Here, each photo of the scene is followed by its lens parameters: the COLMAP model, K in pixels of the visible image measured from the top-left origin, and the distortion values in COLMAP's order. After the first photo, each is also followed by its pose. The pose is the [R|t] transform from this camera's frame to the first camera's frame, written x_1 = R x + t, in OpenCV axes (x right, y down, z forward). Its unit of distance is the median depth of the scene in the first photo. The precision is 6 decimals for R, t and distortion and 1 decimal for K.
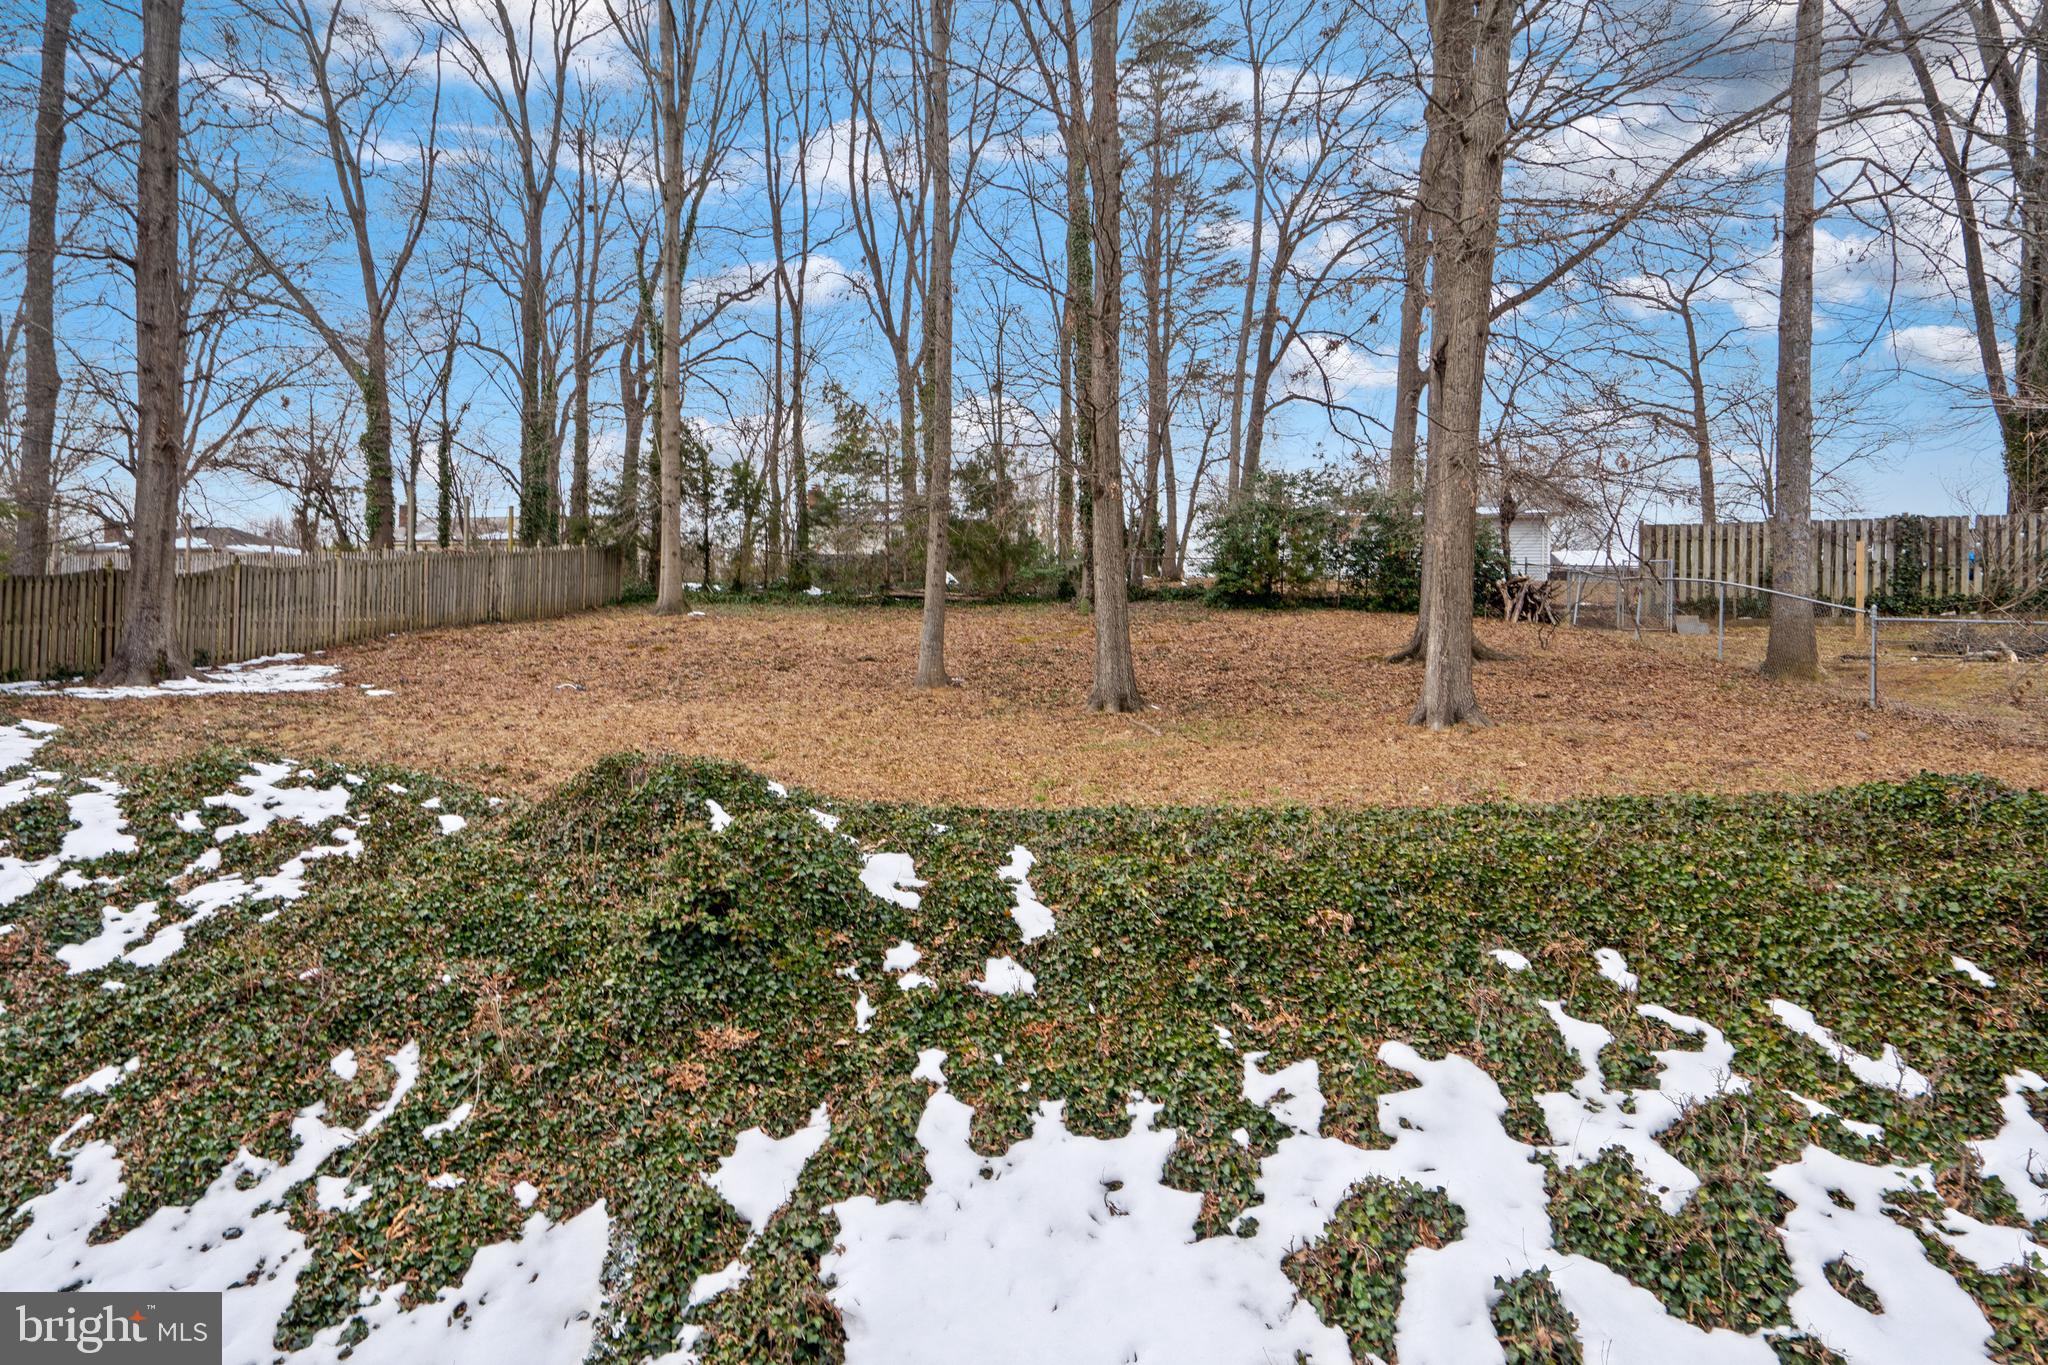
lens RADIAL K [[1140.7, 0, 1009.9], [0, 1140.7, 645.0], [0, 0, 1]] dist [-0.004663, 0.000476]
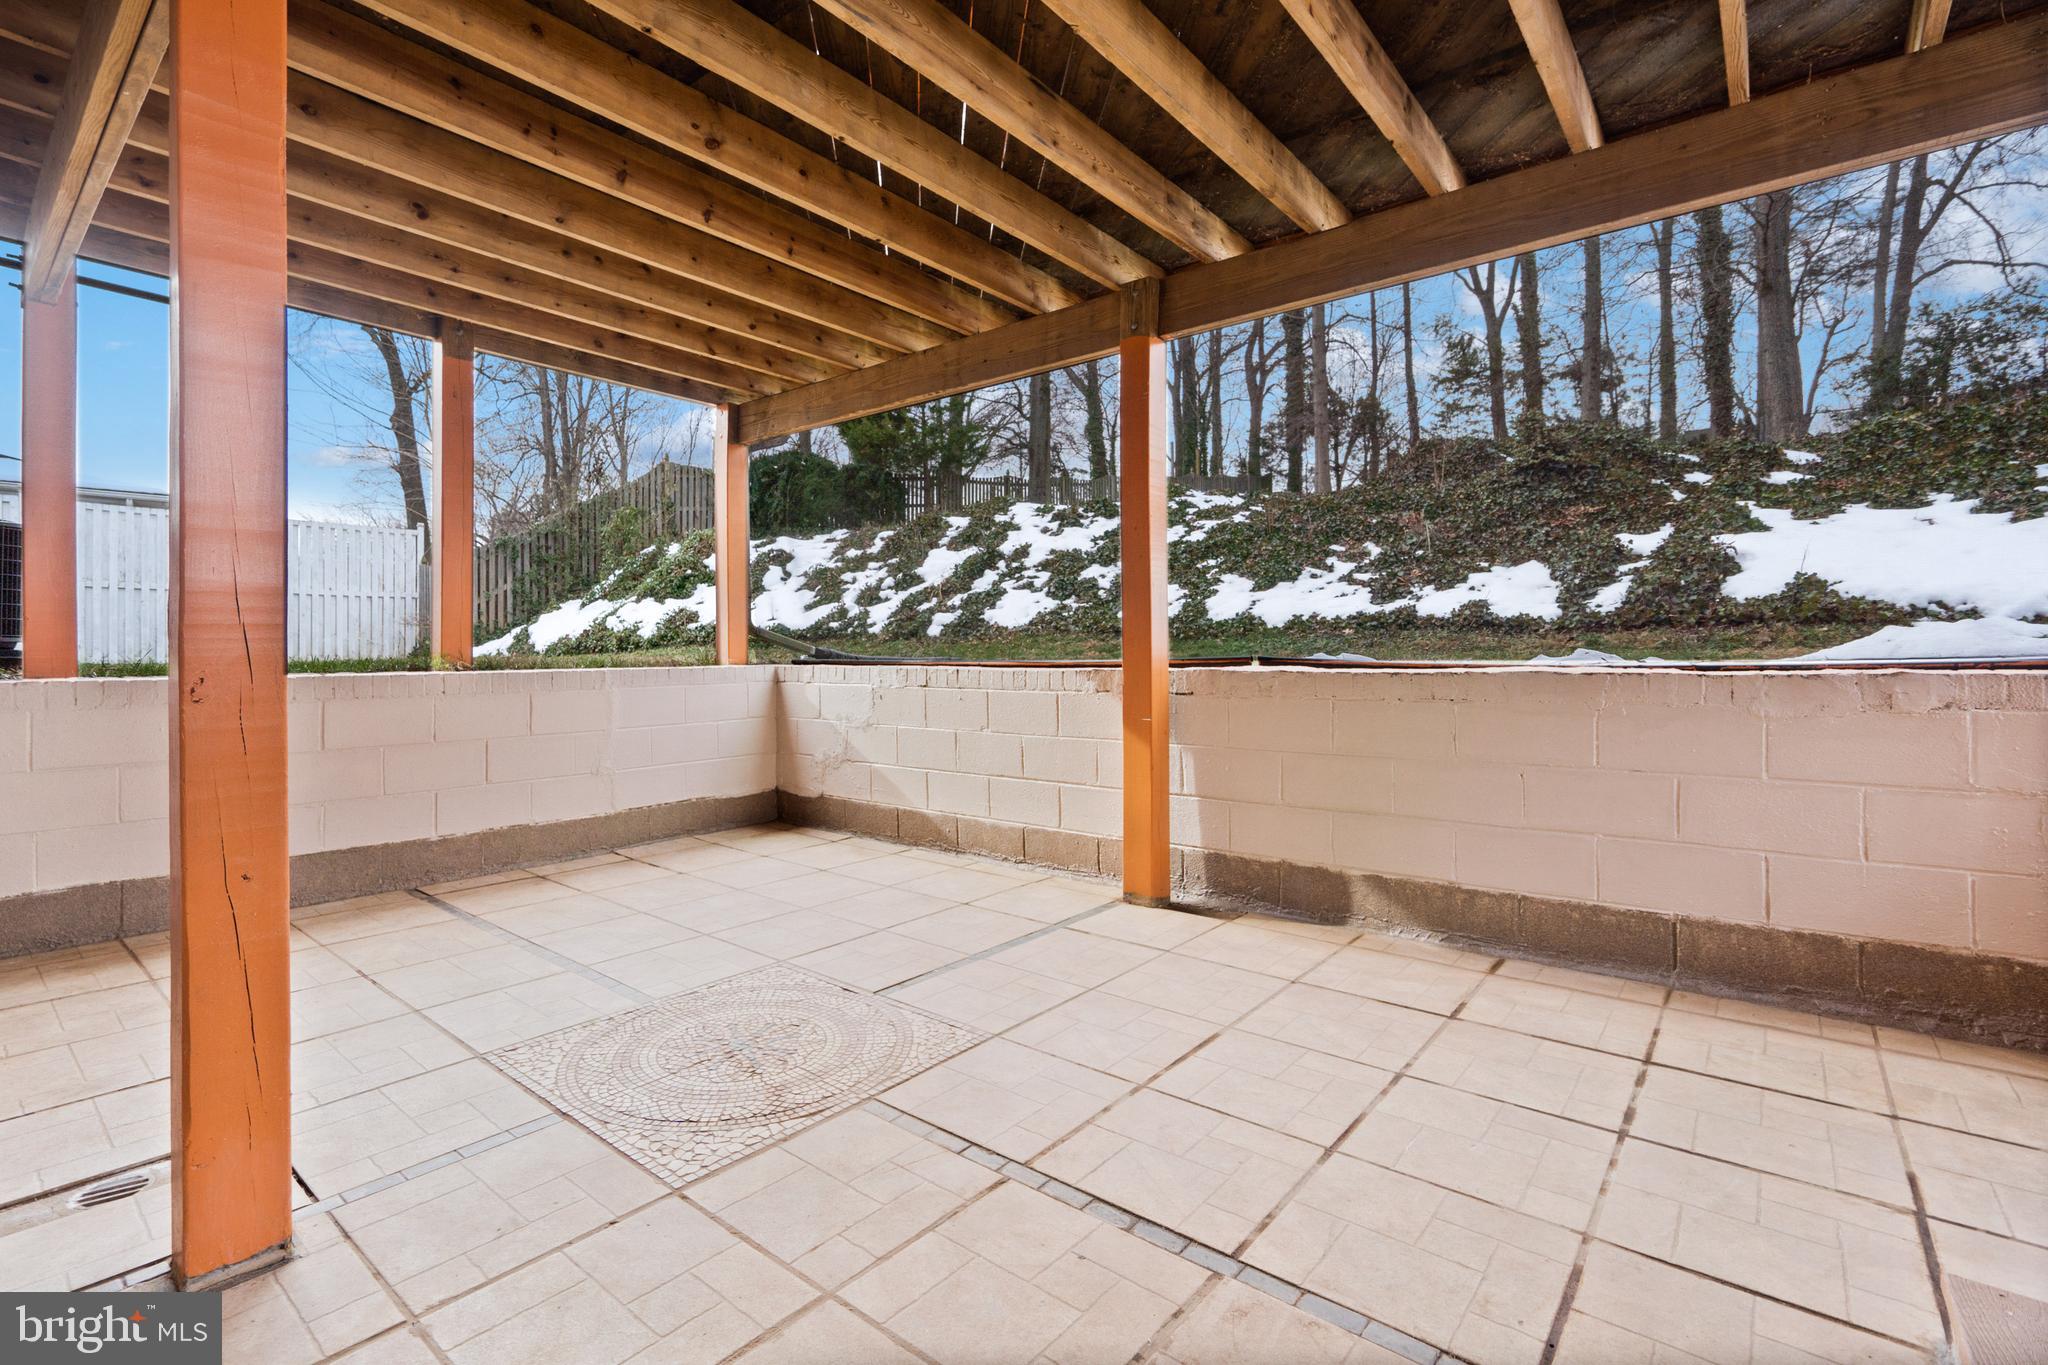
lens RADIAL K [[956.3, 0, 1019.3], [0, 956.3, 665.5], [0, 0, 1]] dist [0.003964, 0.000882]
pose [[0.871914, -0.018873, -0.489296, -0.042976], [0.031972, 0.999319, 0.018427, 0.077599], [0.488615, -0.031710, 0.871923, -0.088409]]
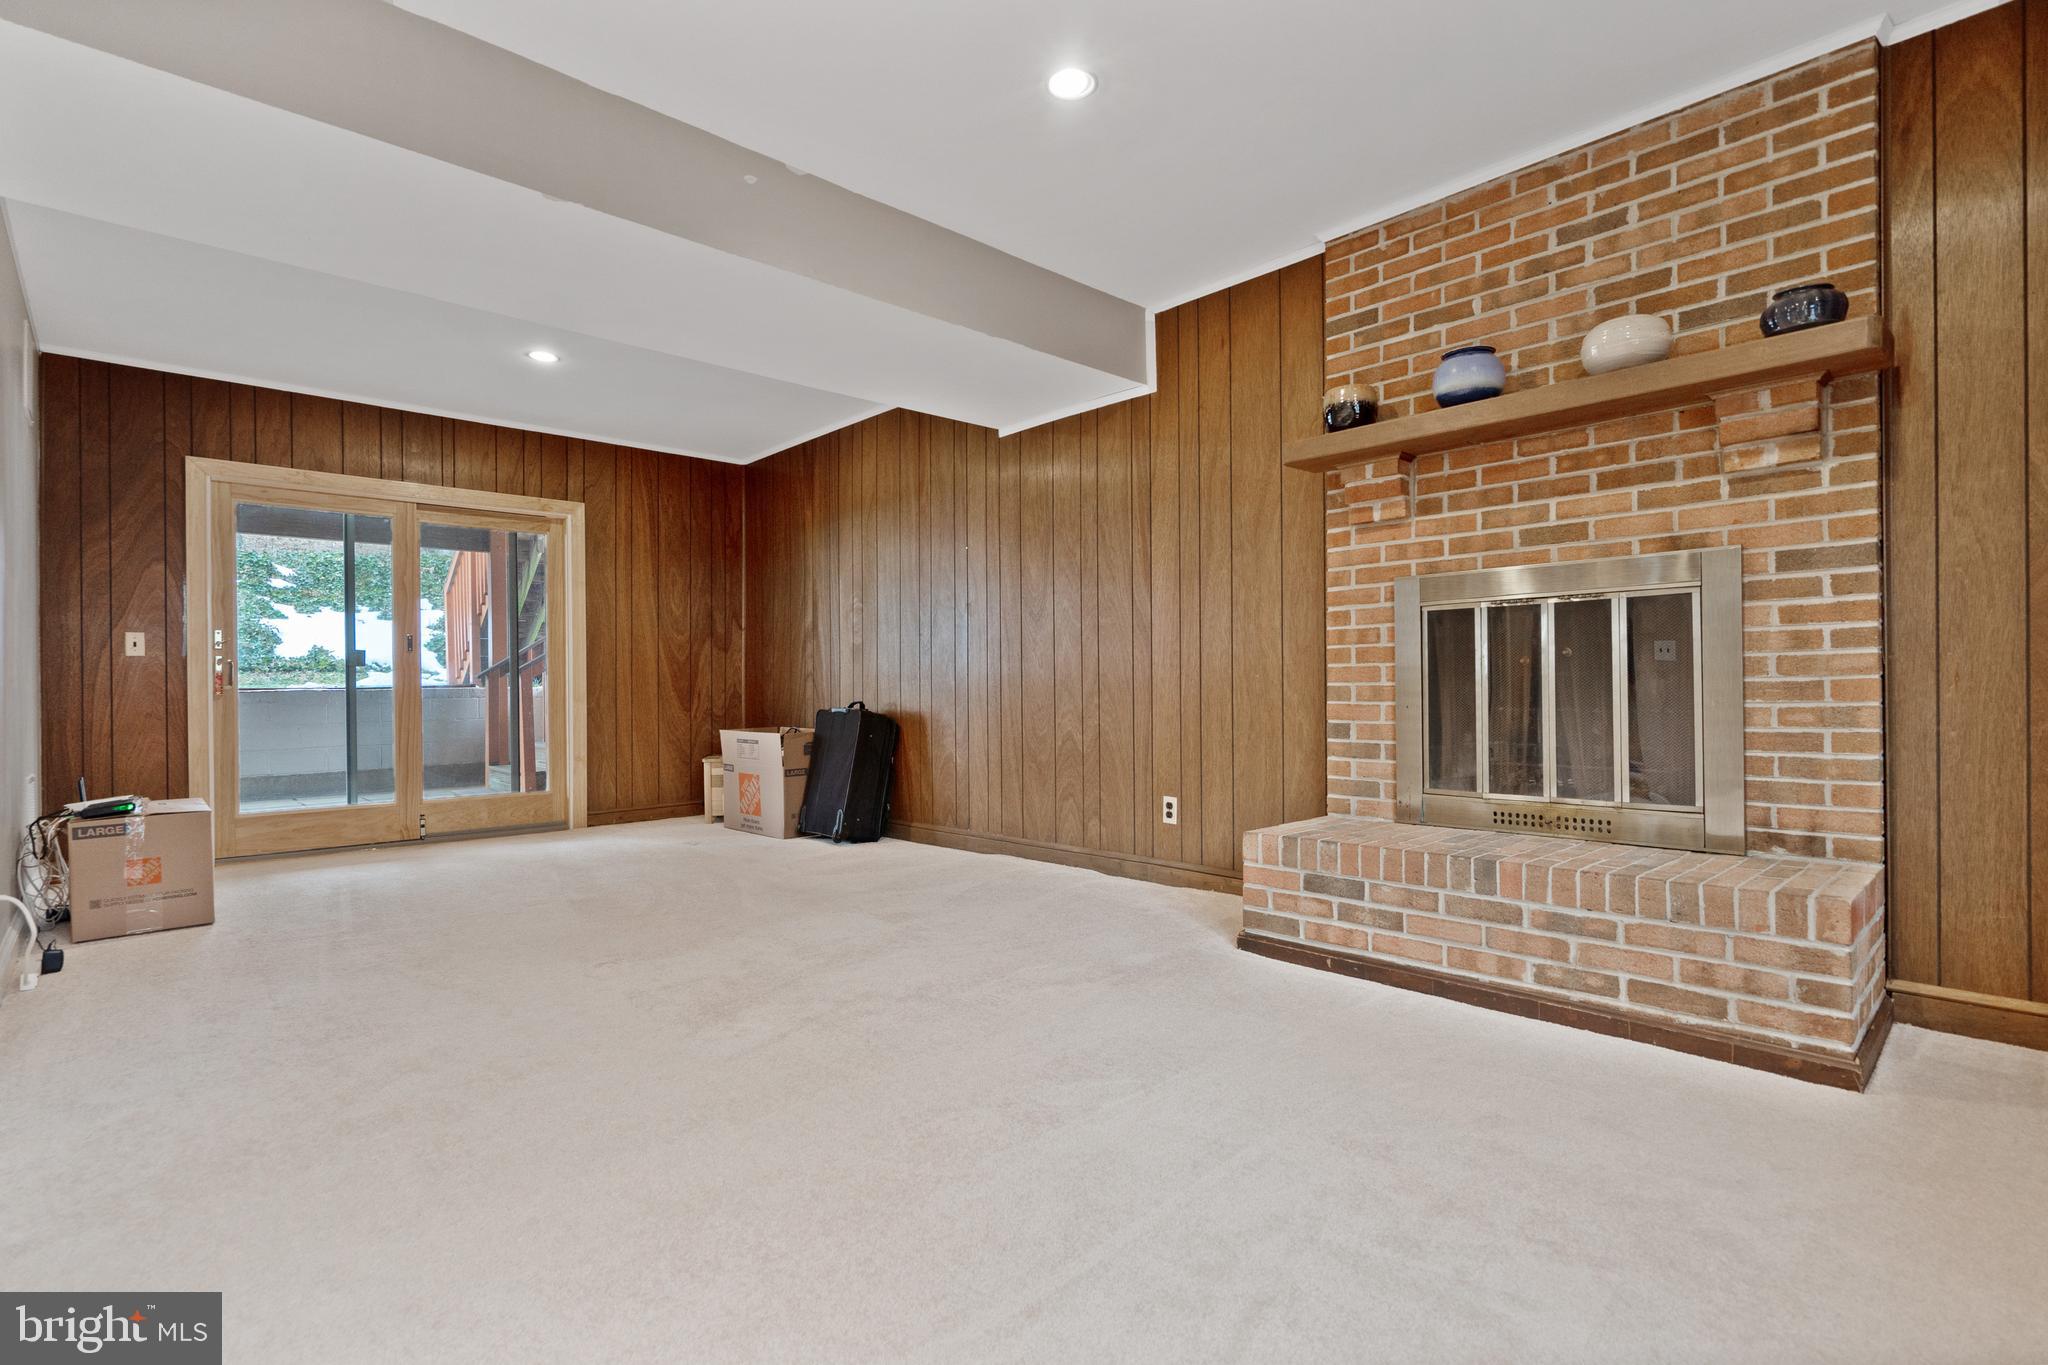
lens RADIAL K [[956.3, 0, 1021.0], [0, 956.3, 690.9], [0, 0, 1]] dist [0.003964, 0.000882]
pose [[0.593695, -0.032503, 0.804033, -0.117970], [0.010526, 0.999412, 0.032628, 0.076133], [-0.804621, -0.010908, 0.593688, -0.240841]]
